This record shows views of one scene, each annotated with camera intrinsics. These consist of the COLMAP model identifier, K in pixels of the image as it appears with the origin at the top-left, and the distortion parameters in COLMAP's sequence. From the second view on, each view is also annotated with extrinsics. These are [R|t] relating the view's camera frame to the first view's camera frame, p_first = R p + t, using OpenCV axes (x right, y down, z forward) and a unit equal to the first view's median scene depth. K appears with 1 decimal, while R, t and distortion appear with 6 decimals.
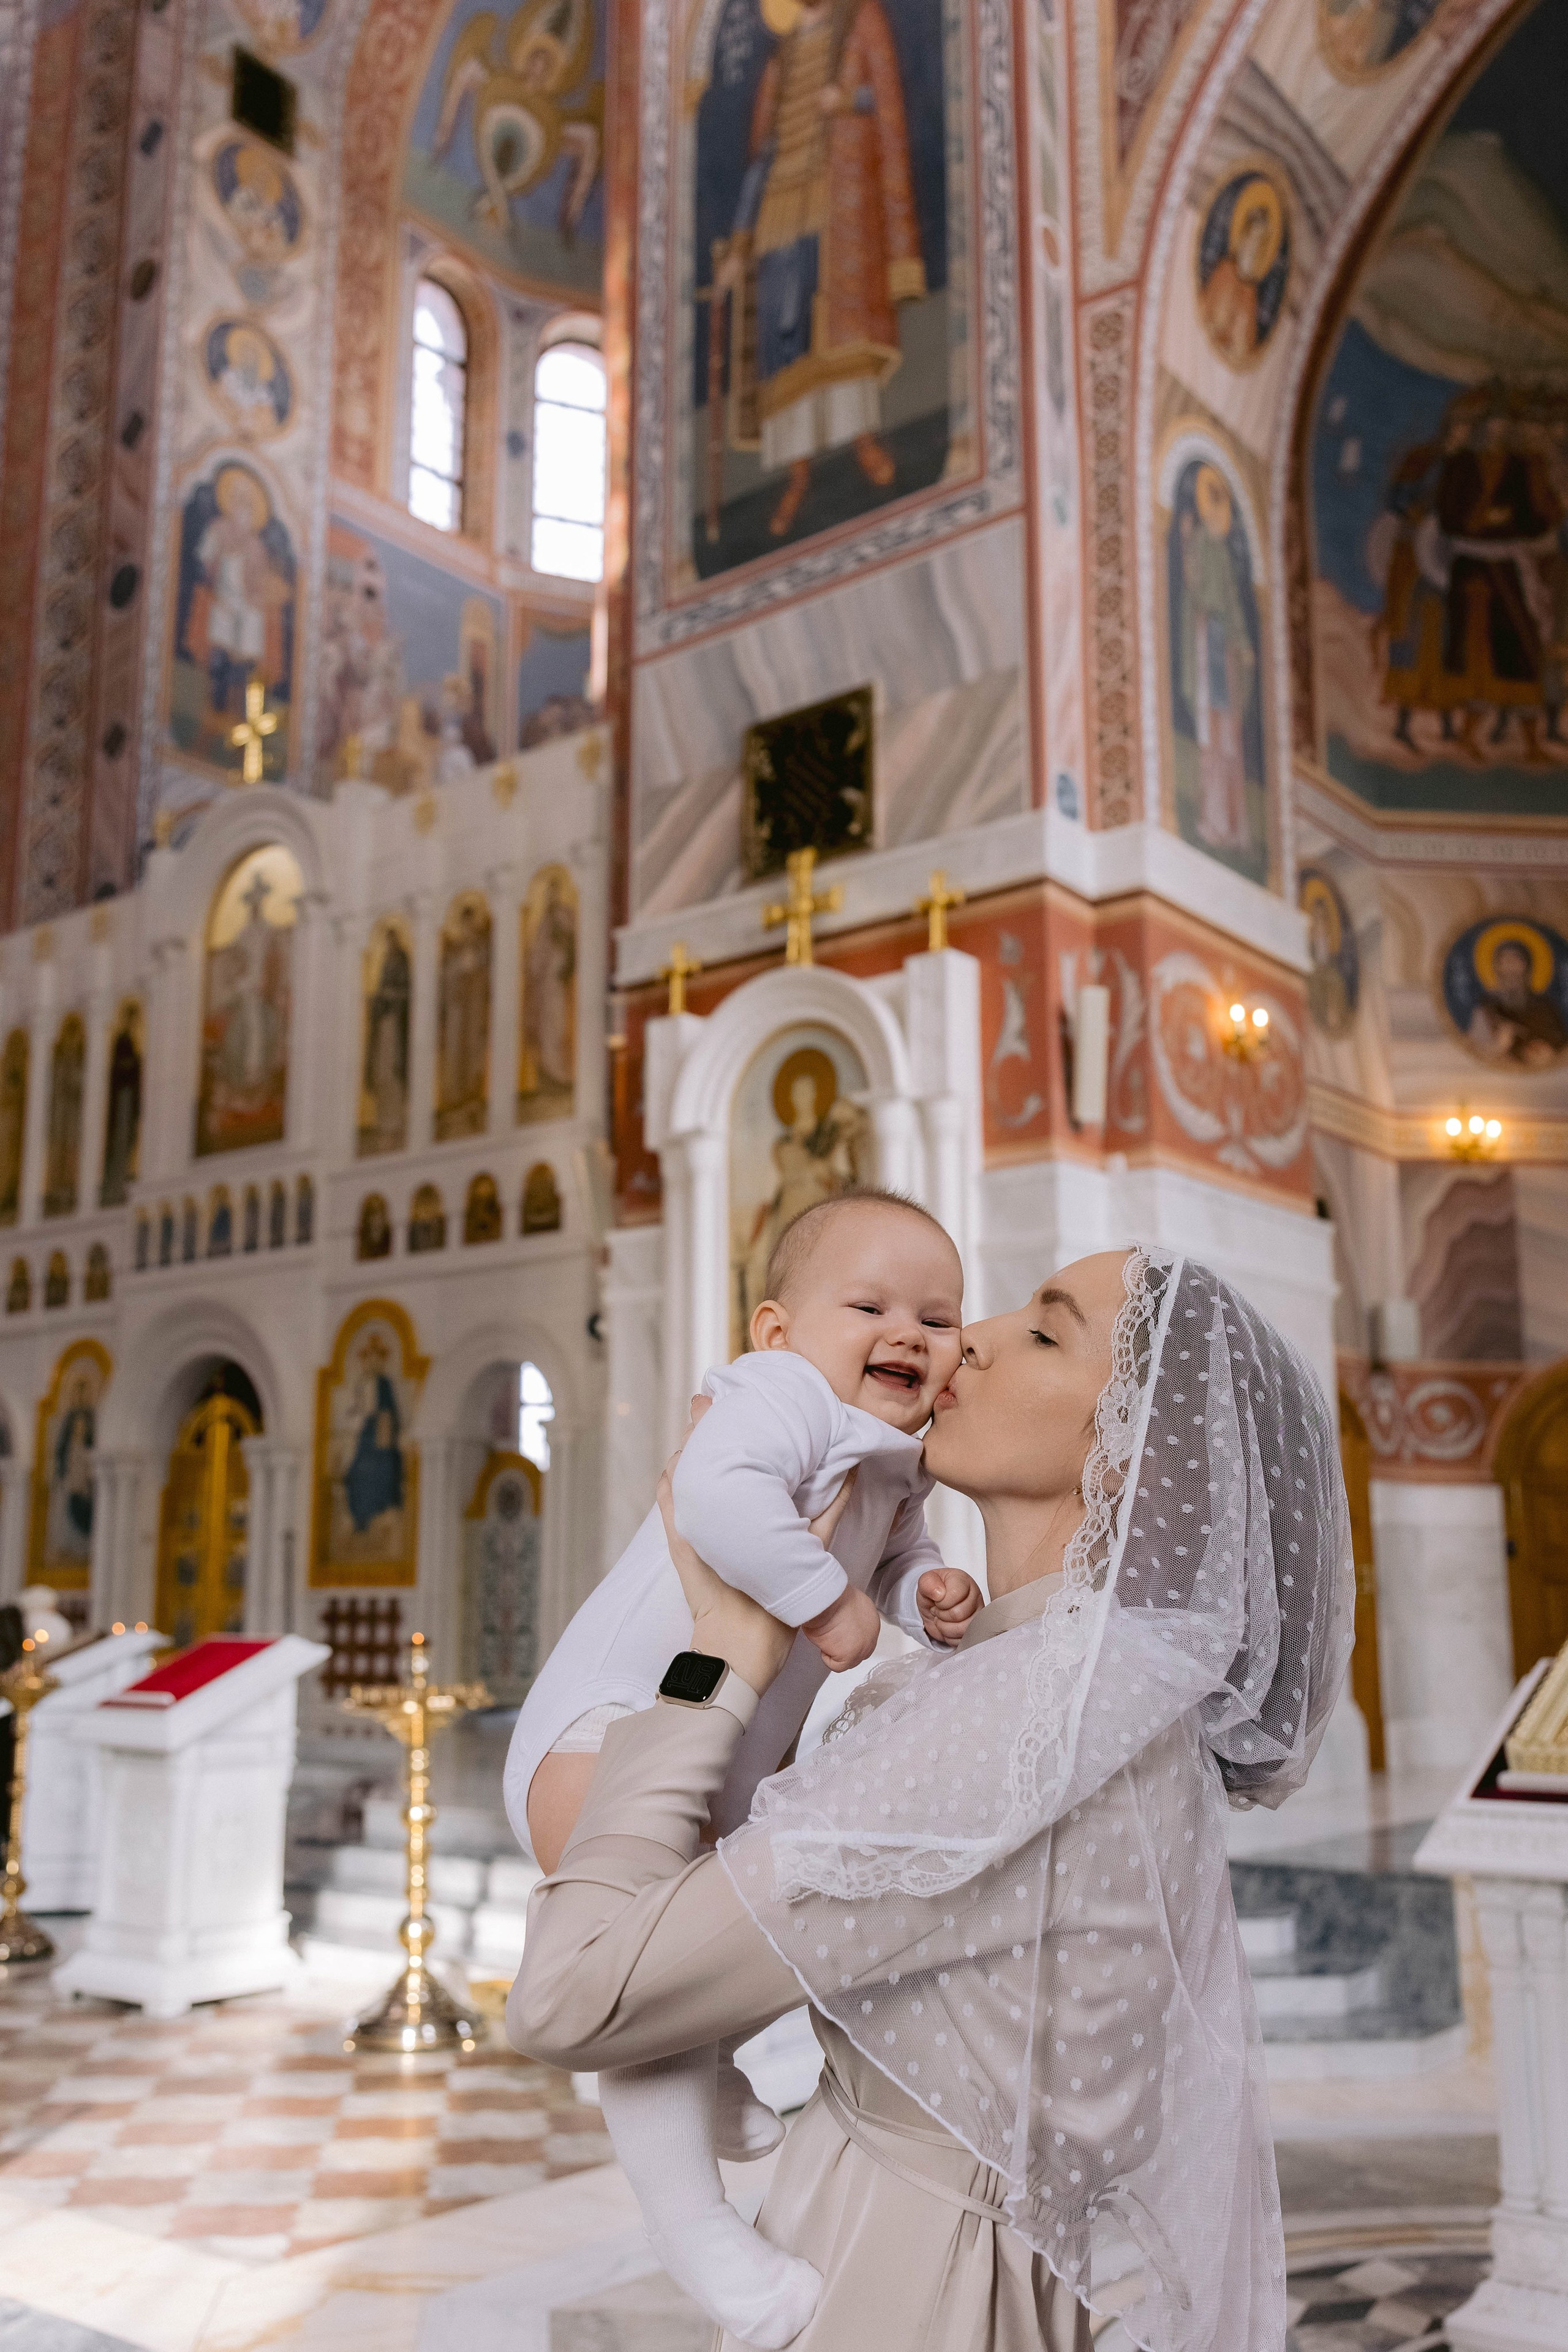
lens RADIAL K [[2085.7, 0, 854.8], [0, 2085.7, 1202.2], [0, 0, 1]] dist [0.020405, -0.014282]
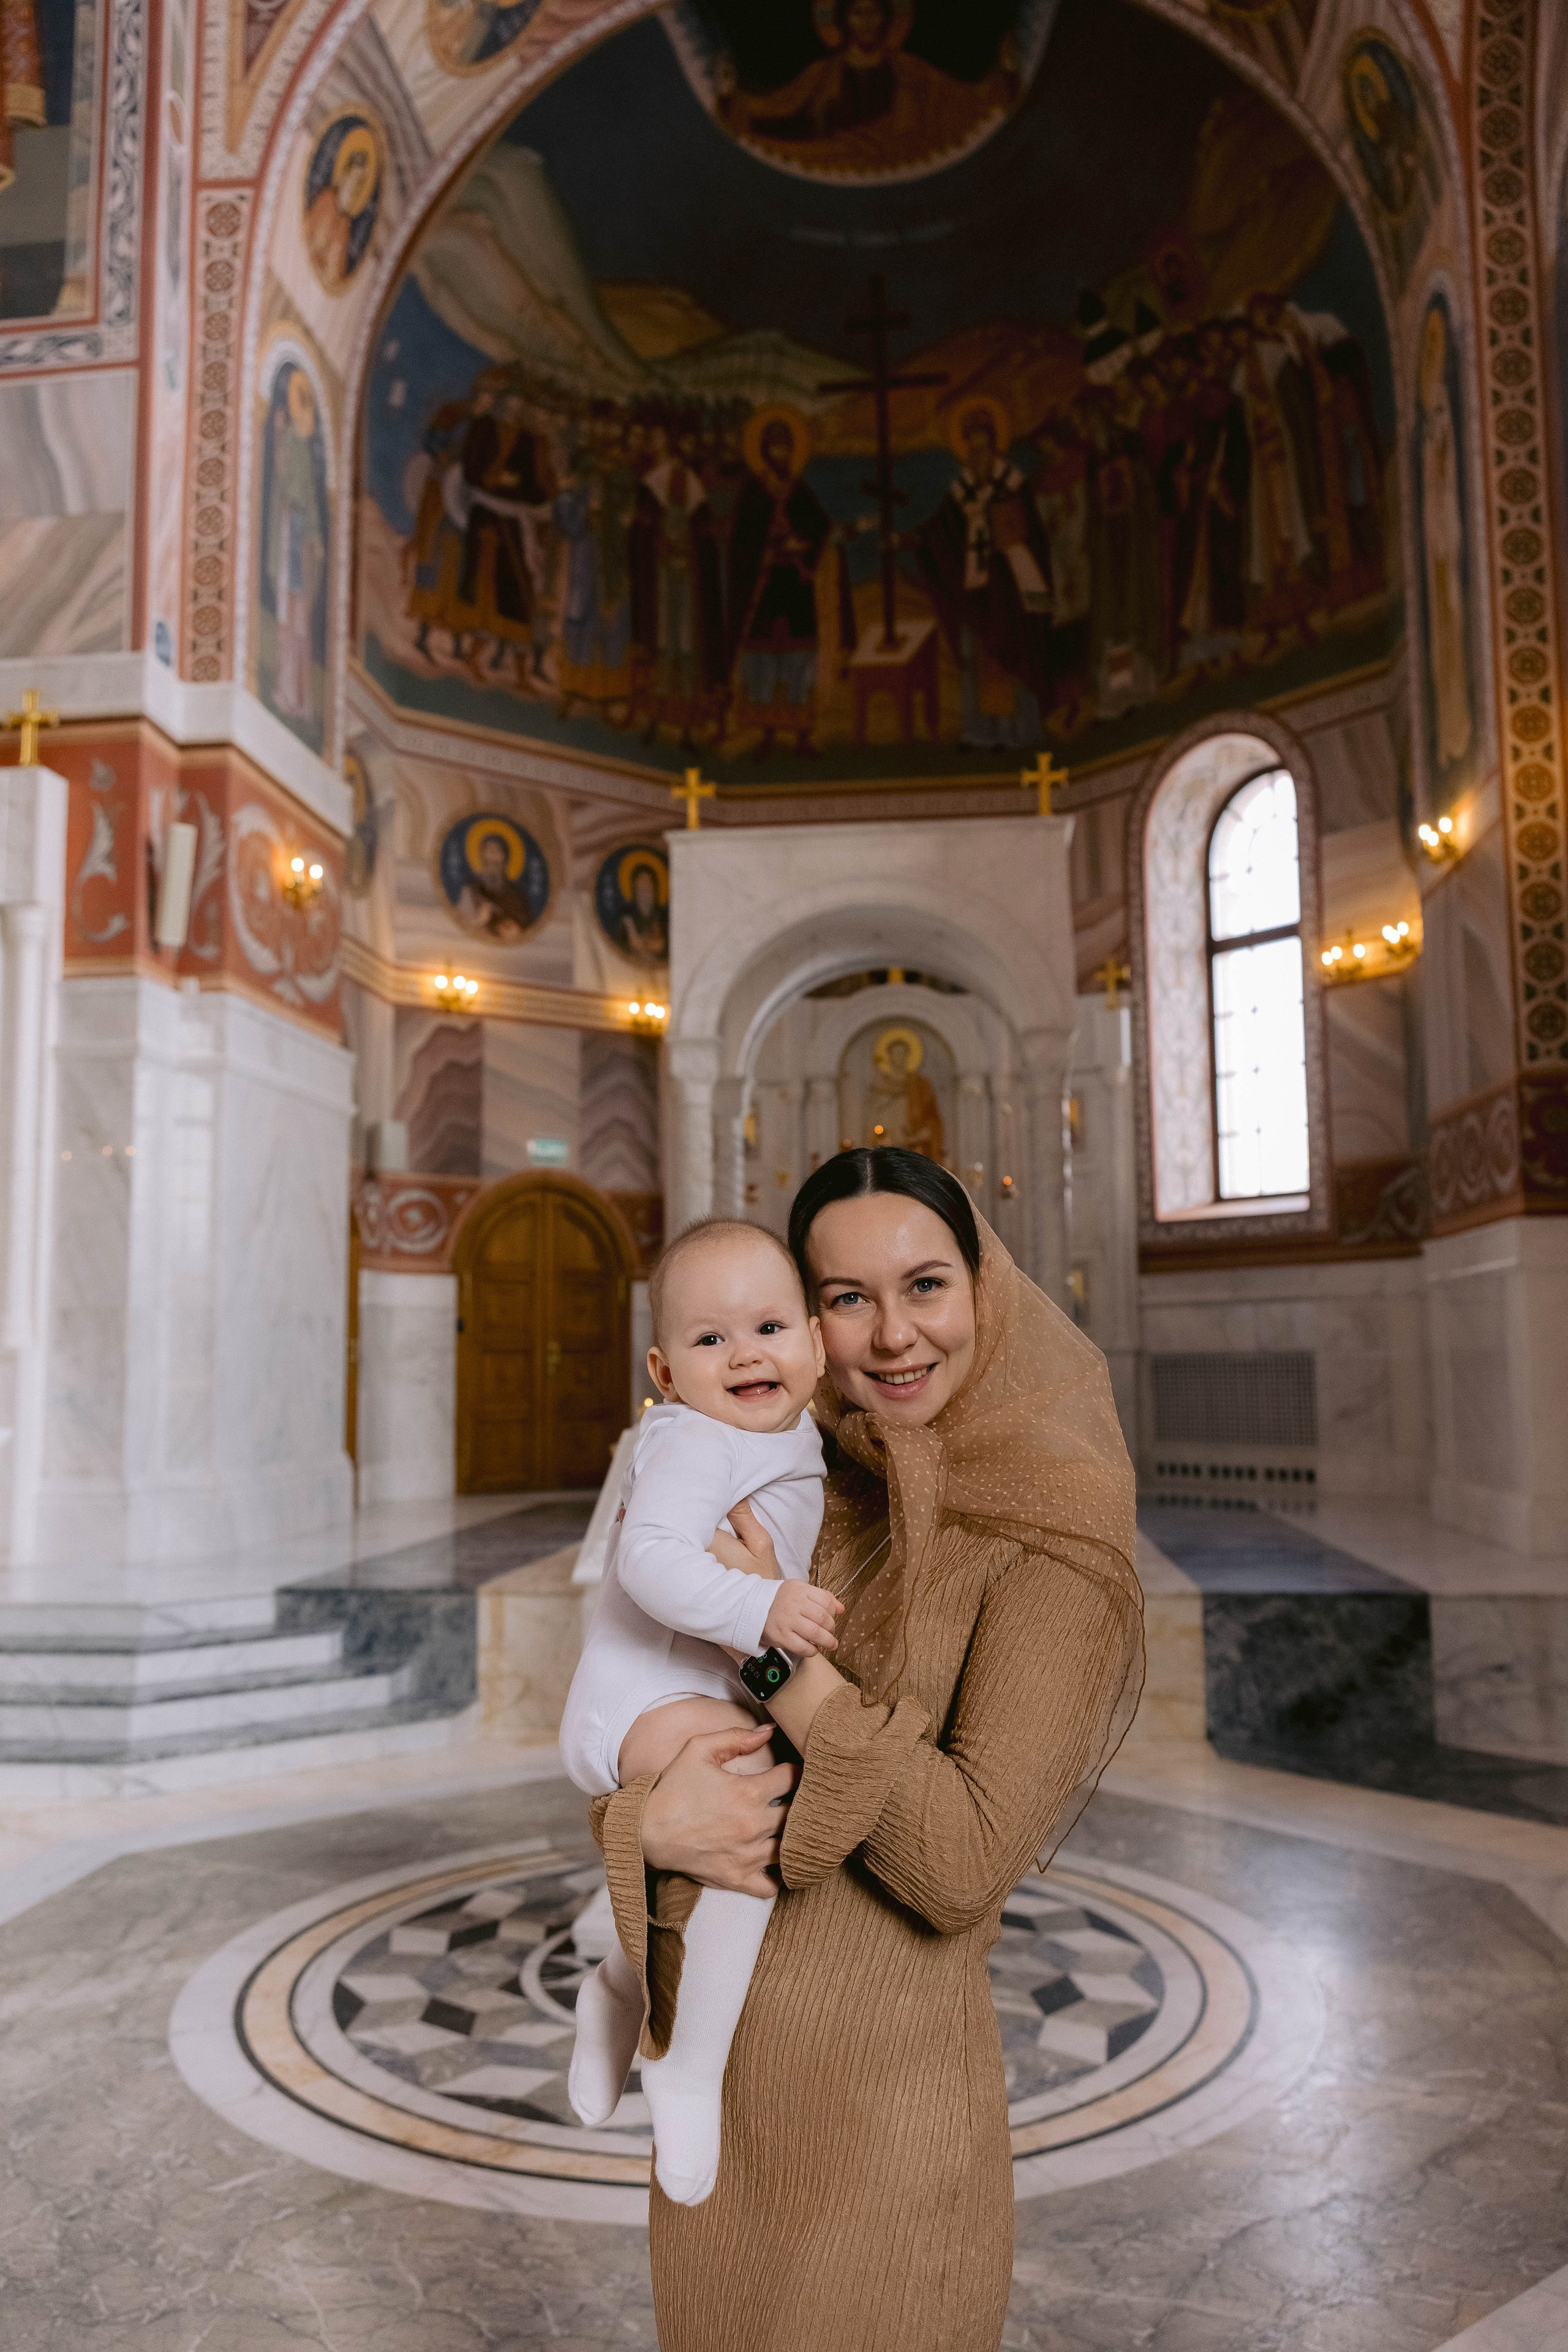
lens RADIAL K [[1745.6, 0, 784.0], [0, 1745.6, 1176.0], [0, 0, 1]] dist [0.009922, -0.011268]
pose [[0.854842, 0.049620, 0.516510, -0.073017], [-0.091474, 0.994238, 0.055878, 0.001377], [-0.510762, -0.095014, 0.854456, 0.023715]]
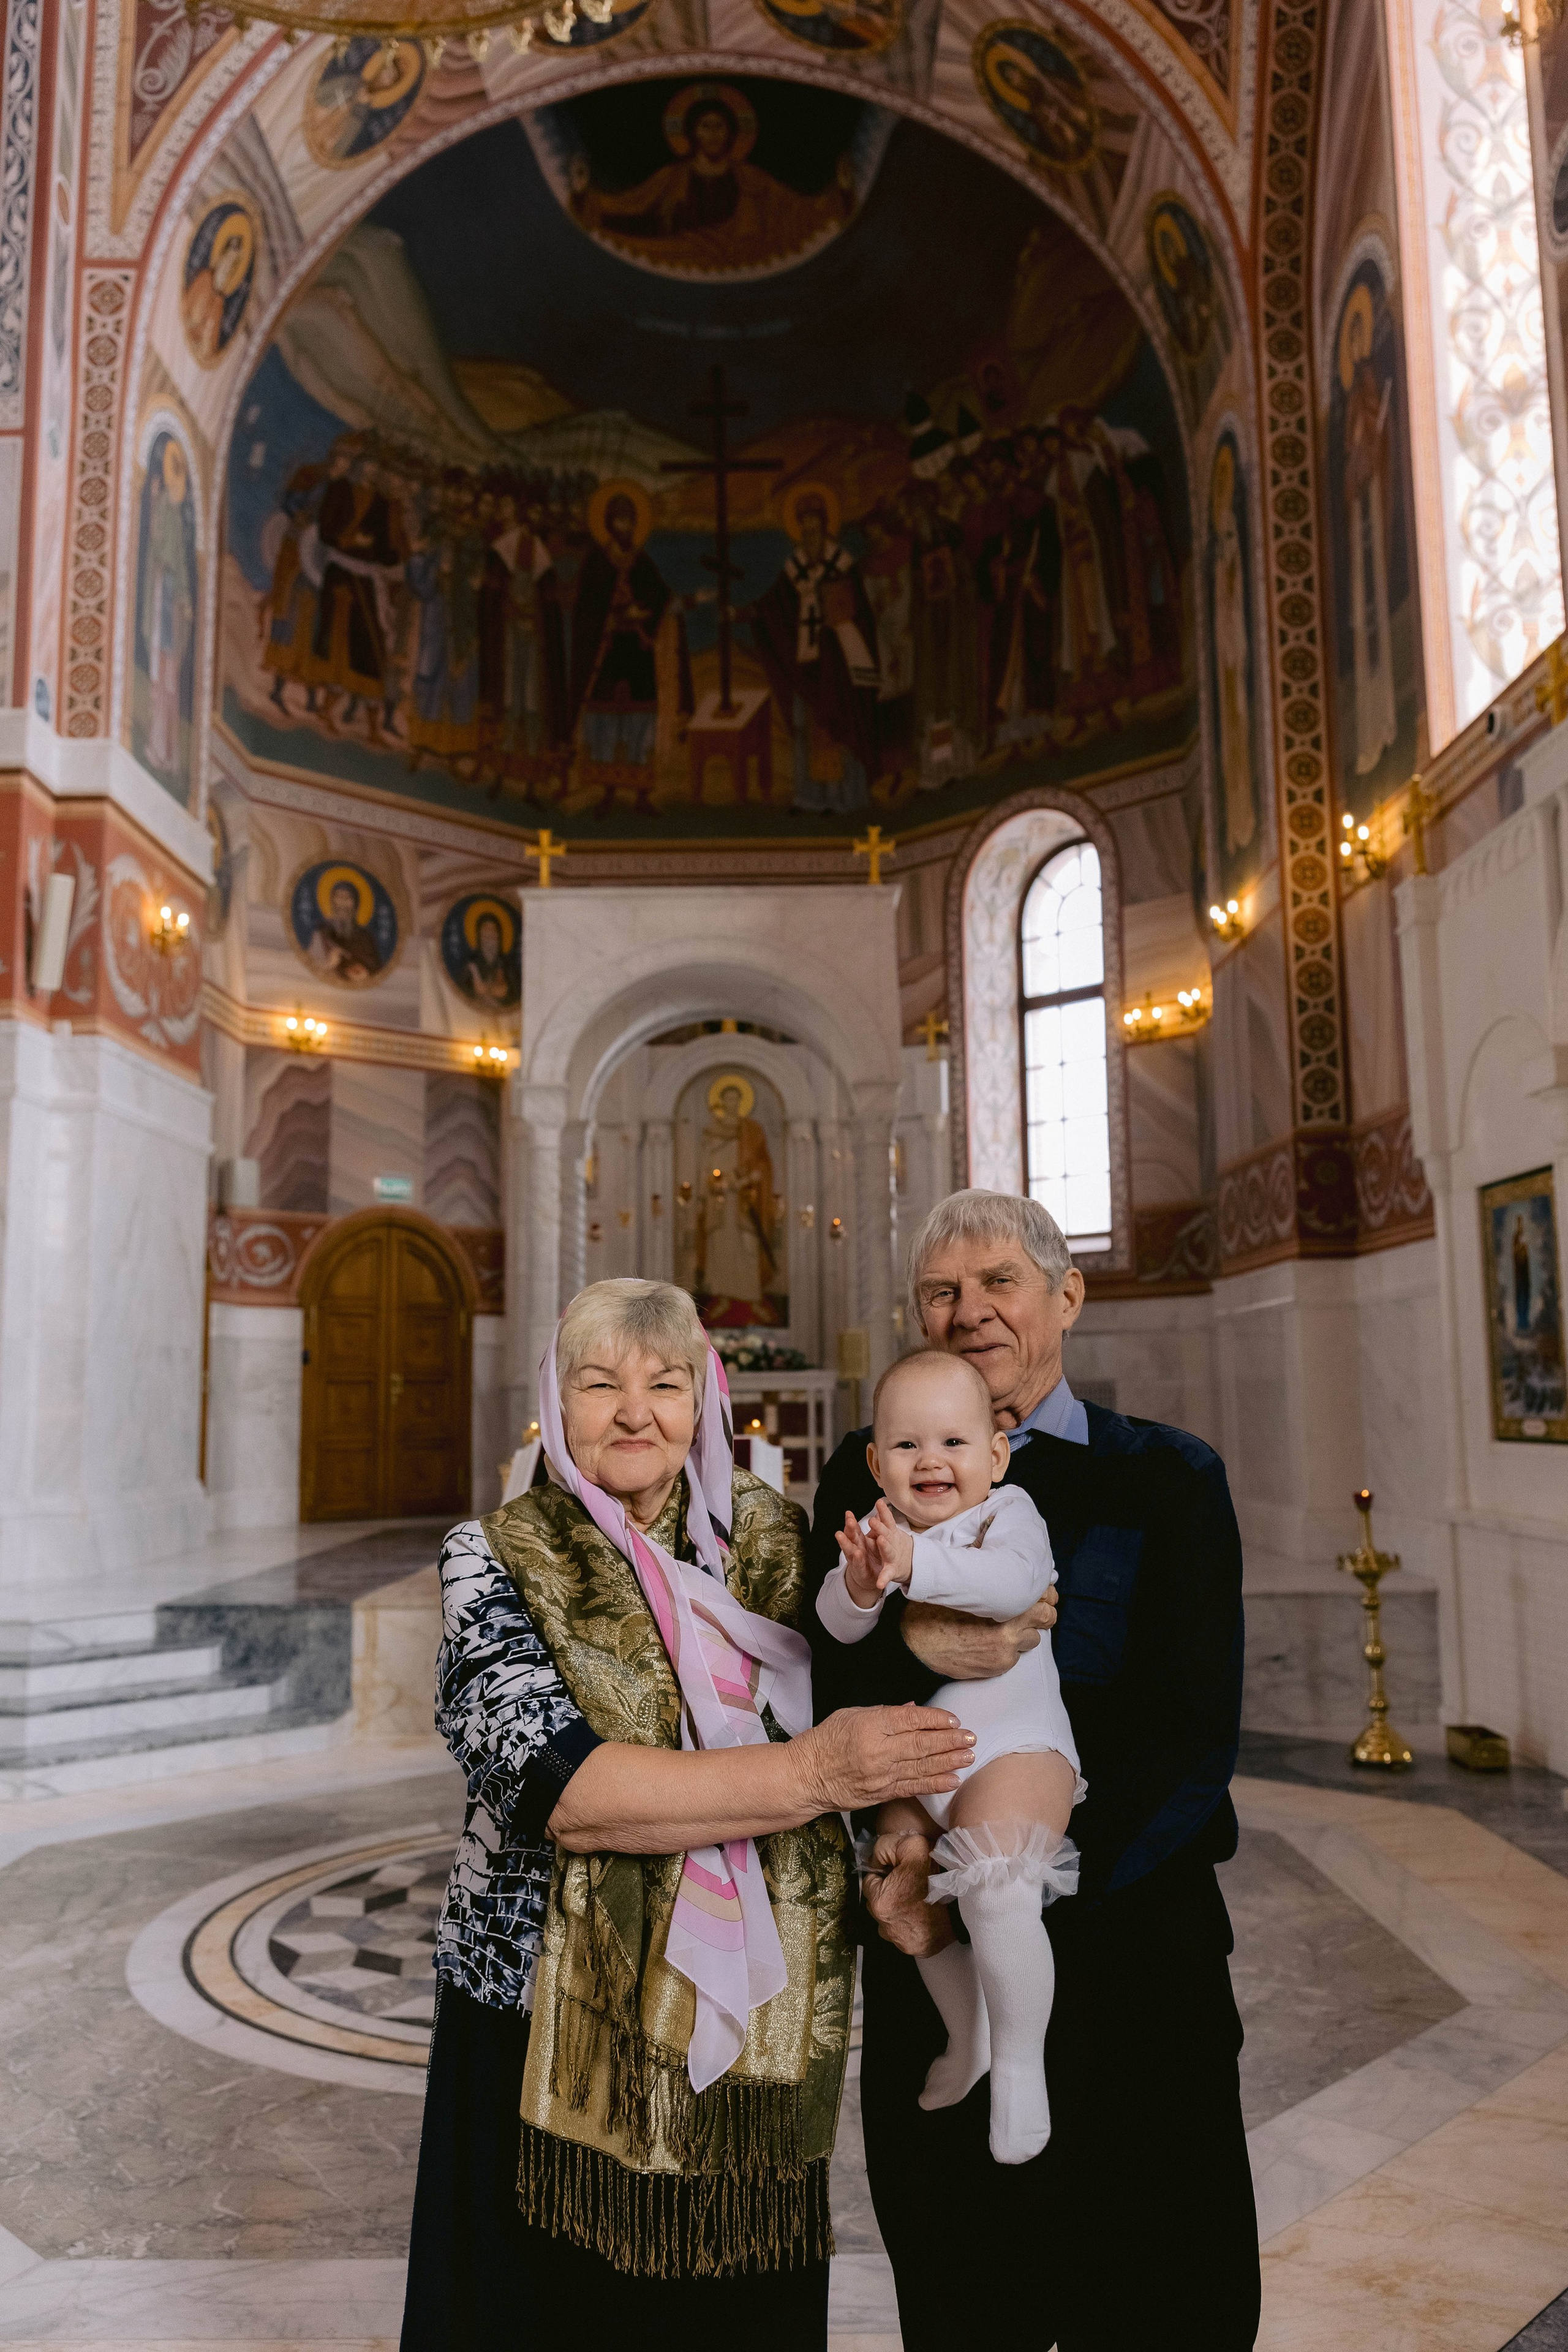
lens RADIAL K [[1745.6, 0, 784.0], [0, 1745.6, 1176.0], [0, 0, 1]] dist [0.009922, -0.011268]
pose [[0.792883, 0.069221, 0.605429, -0.125970], [-0.106170, 0.994024, 0.025391, -0.003668], [-0.600053, -0.084410, 0.795494, -0.019534]]
